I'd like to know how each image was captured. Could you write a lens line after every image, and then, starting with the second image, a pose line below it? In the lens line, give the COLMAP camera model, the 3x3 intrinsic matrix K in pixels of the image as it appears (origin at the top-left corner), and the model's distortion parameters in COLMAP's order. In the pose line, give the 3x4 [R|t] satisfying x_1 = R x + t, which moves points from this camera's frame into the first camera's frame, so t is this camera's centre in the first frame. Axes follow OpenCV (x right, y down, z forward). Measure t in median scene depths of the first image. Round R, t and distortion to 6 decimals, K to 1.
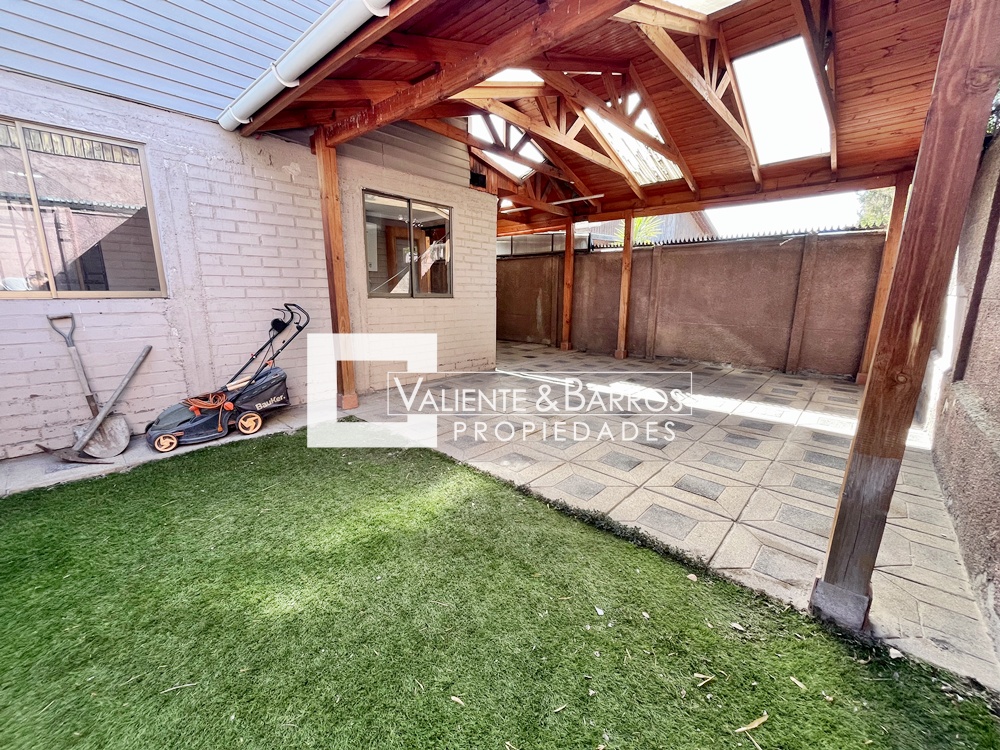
lens RADIAL K [[402.1, 0, 498.9], [0, 402.1, 375.6], [0, 0, 1]] dist [-0.003242, -0.000343]
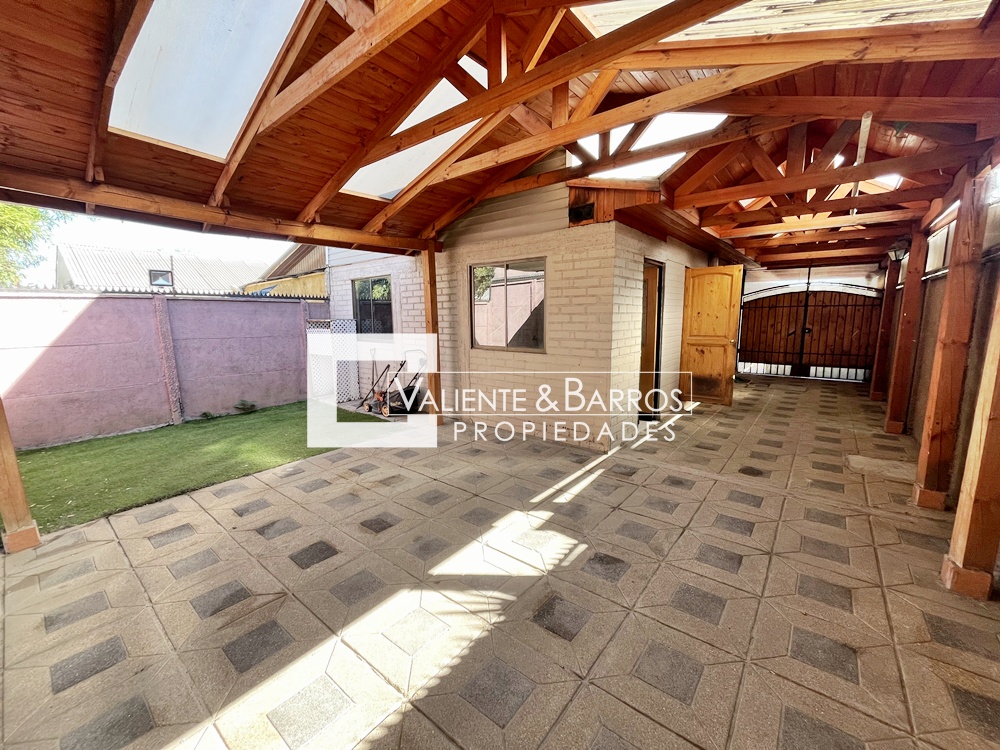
lens RADIAL K [[402.1, 0, 498.9], [0, 402.1, 375.6], [0, 0, 1]] dist [-0.003242, -0.000343]
pose [[0.056508, 0.144256, -0.987926, 0.883946], [-0.190125, 0.972954, 0.131195, -0.276864], [0.980132, 0.180416, 0.082406, 0.941168]]
